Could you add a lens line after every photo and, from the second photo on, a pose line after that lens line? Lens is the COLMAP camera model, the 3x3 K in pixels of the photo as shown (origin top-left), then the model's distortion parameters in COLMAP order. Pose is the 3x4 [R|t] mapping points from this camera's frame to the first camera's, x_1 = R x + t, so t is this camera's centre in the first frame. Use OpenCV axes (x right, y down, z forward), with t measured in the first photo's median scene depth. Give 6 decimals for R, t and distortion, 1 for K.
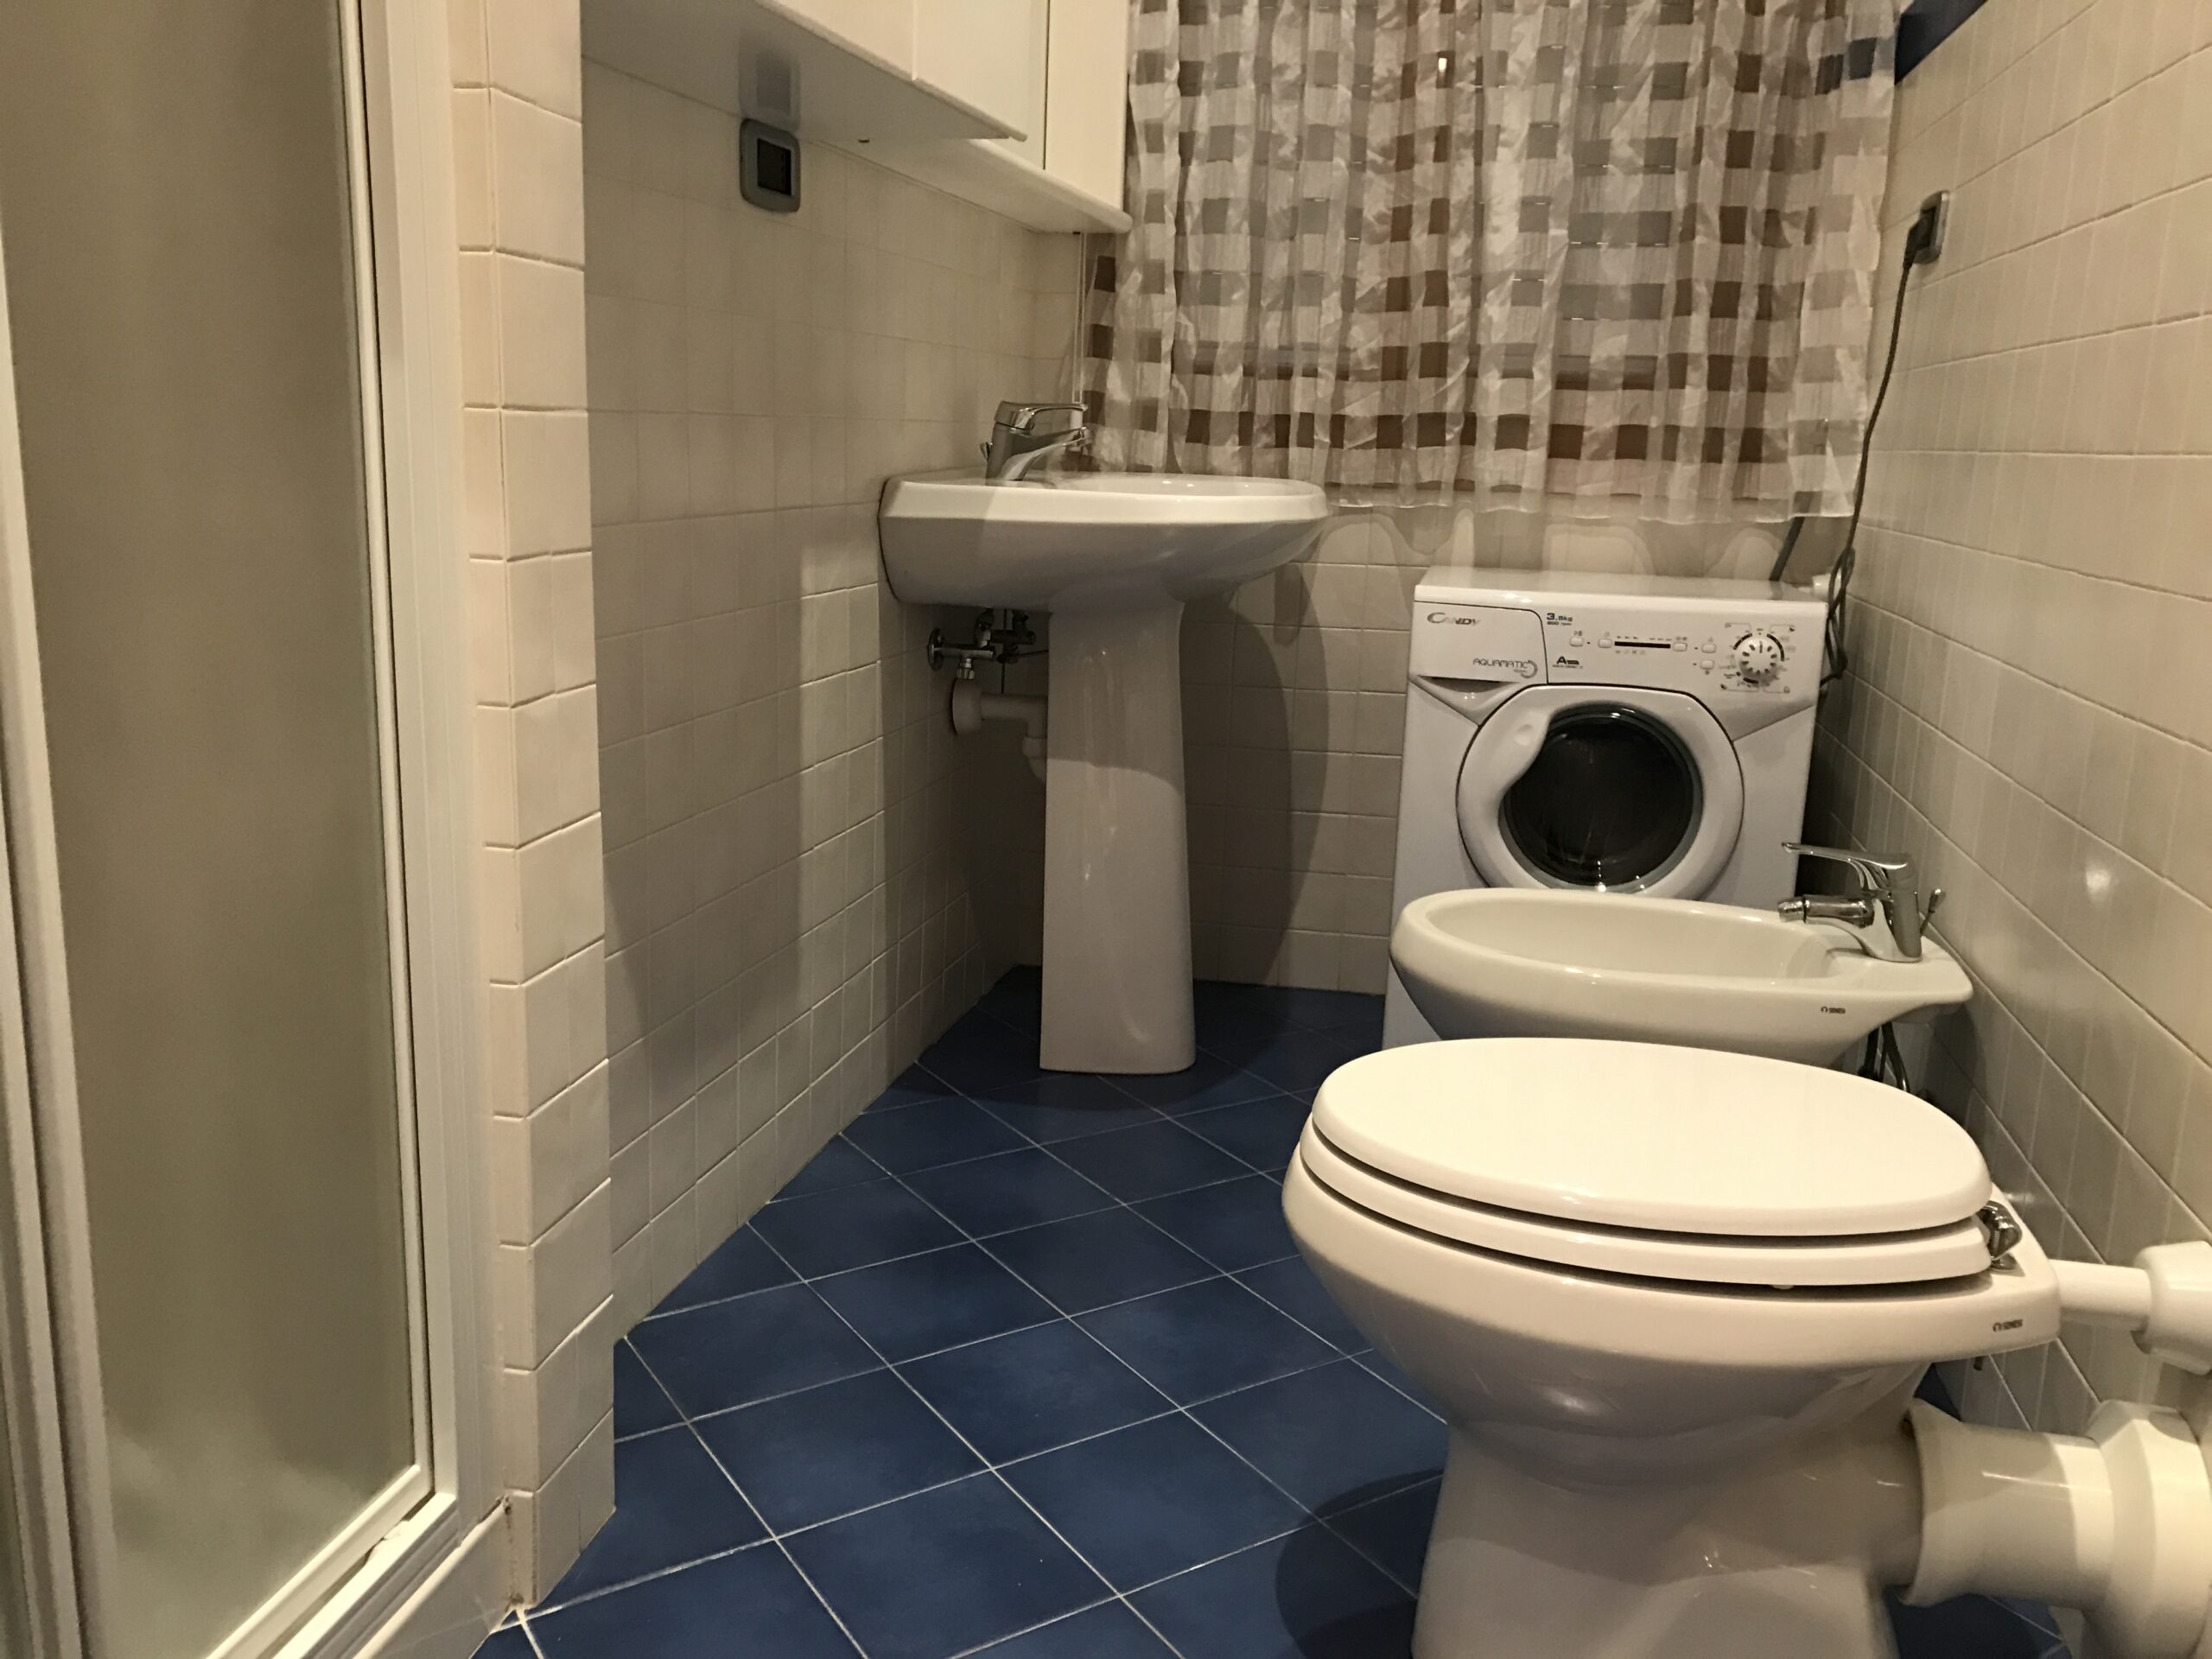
lens RADIAL K [[1861.9, 0, 1078.0], [0, 1861.9, 830.6], [0, 0, 1]] dist [0.016276, -0.016317]
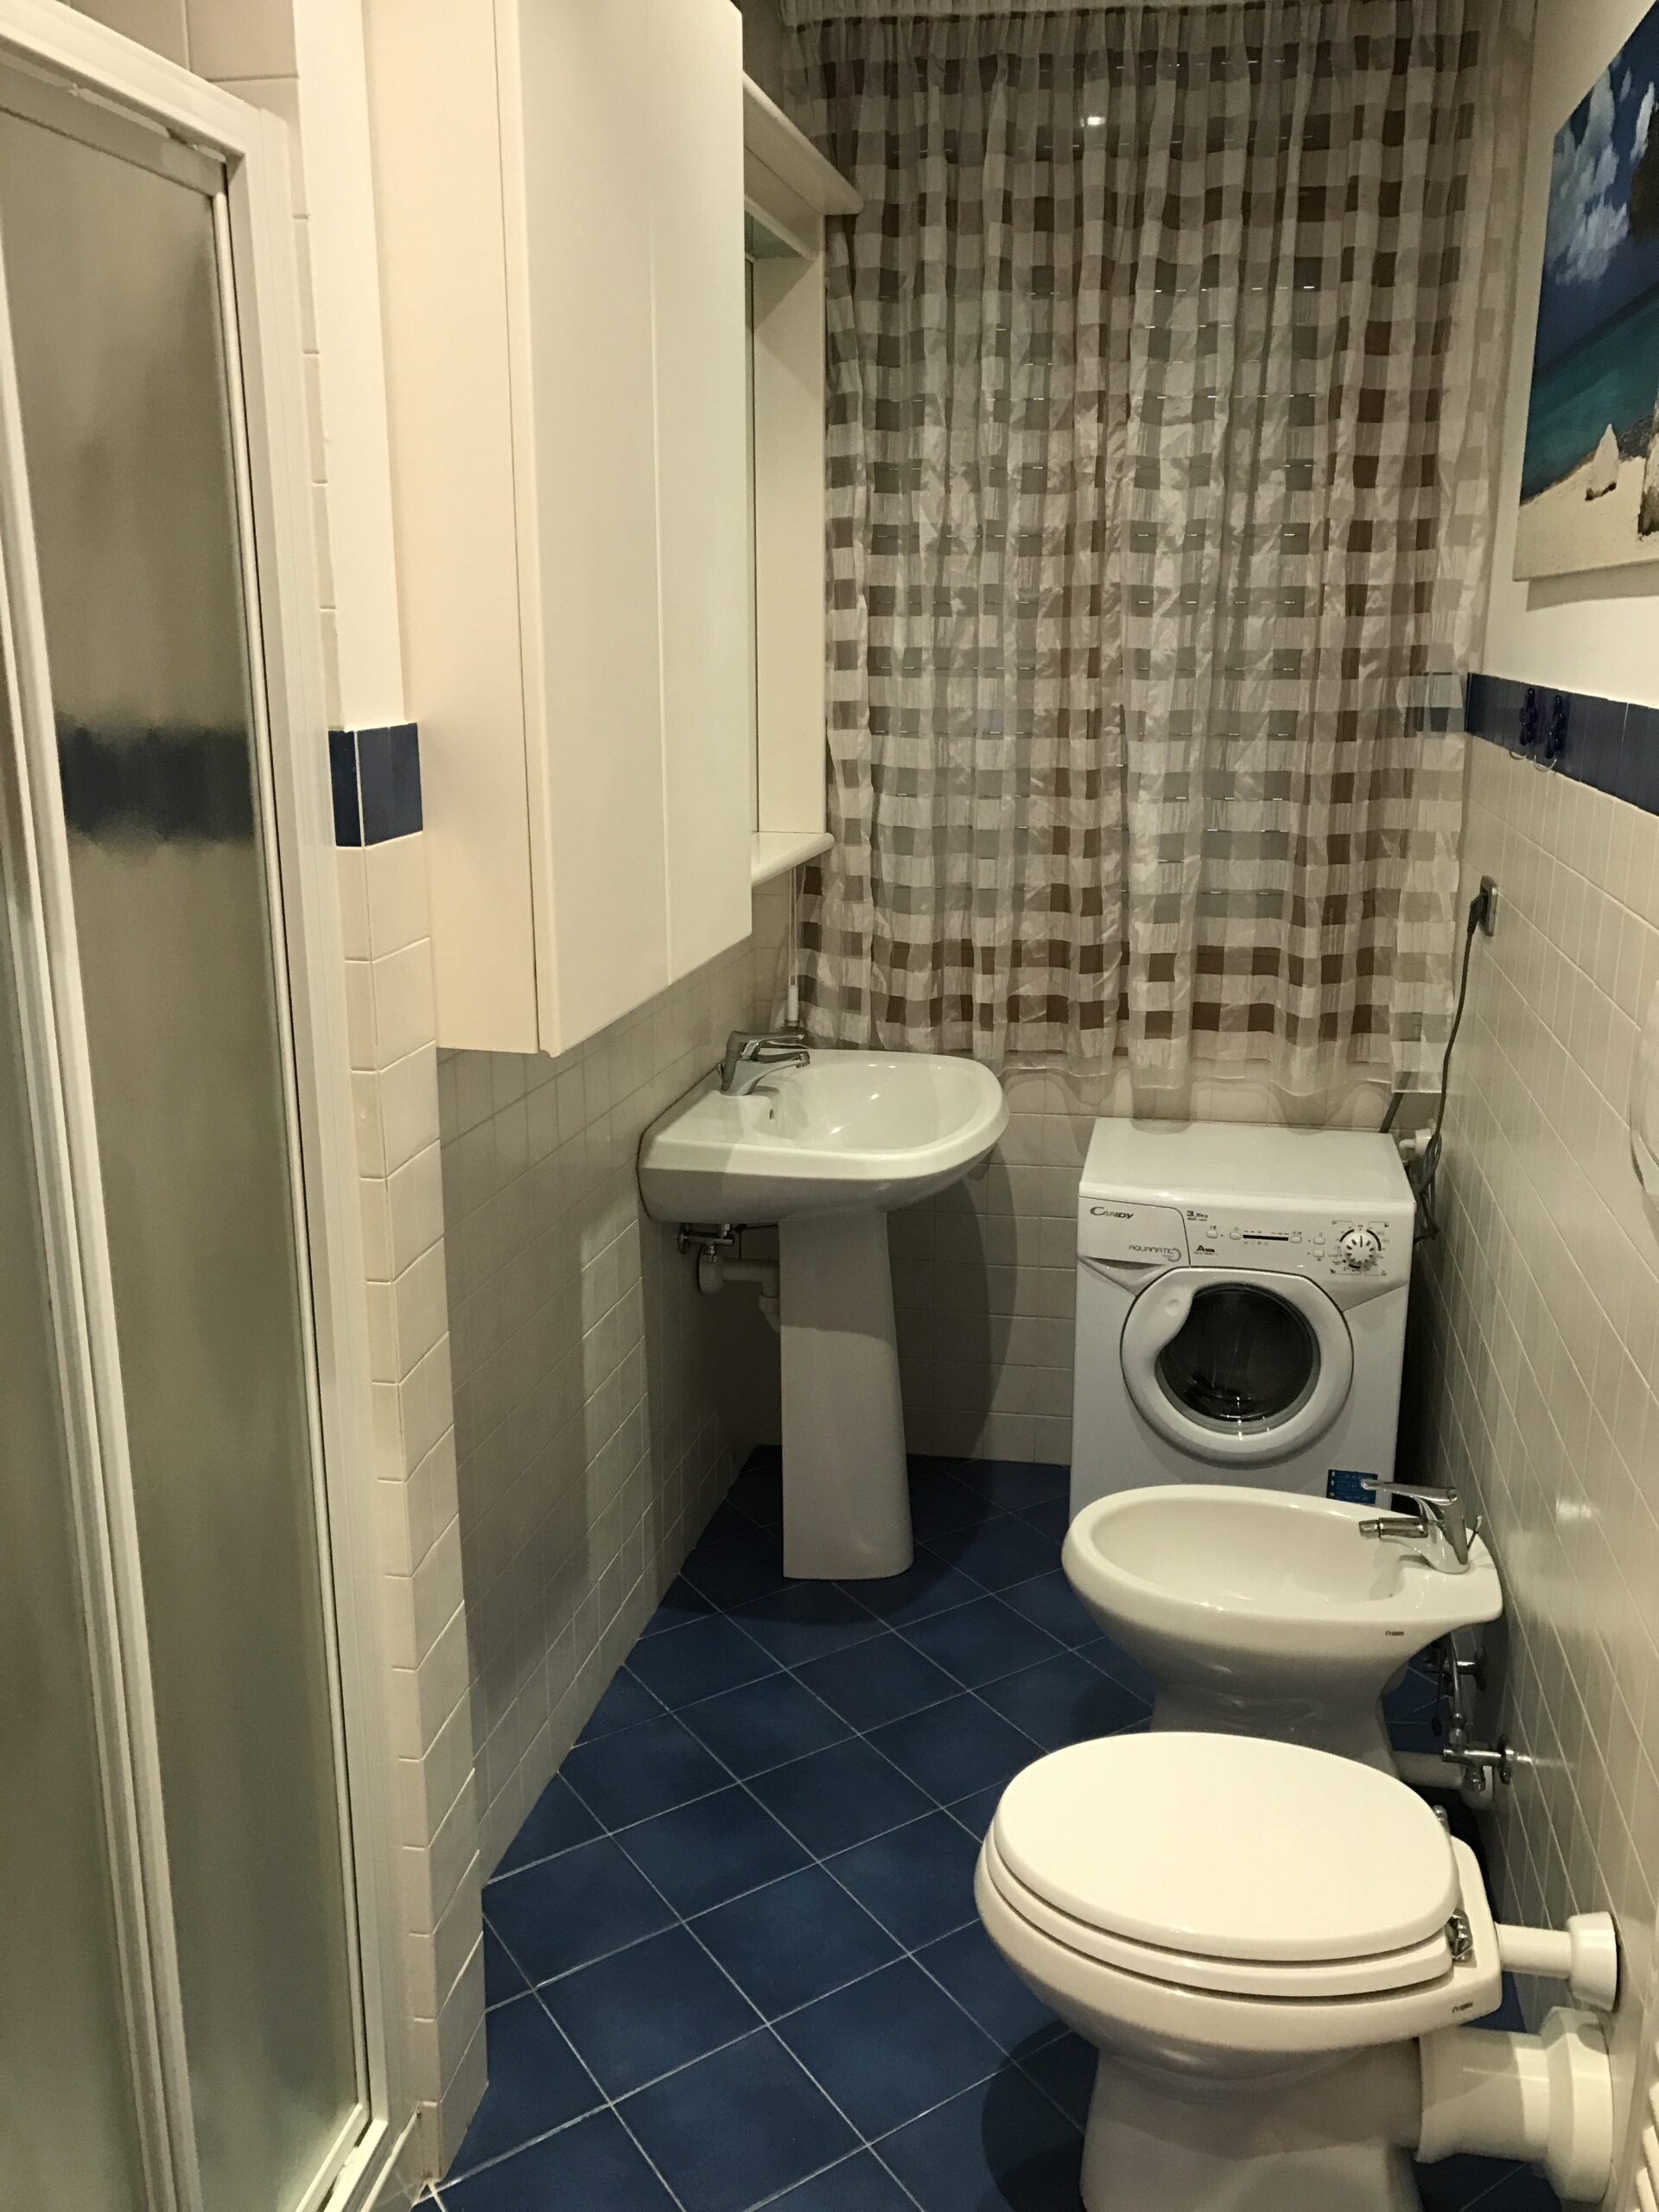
lens RADIAL K [[1841.1, 0, 829.5], [0, 1841.1, 1106.0], [0, 0, 1]] dist [0.078097, -0.124588]
pose [[0.999142, -0.037774, 0.016961, 0.000380], [0.037172, 0.998714, 0.034484, -0.210585], [-0.018241, -0.033824, 0.999261, -0.178108]]
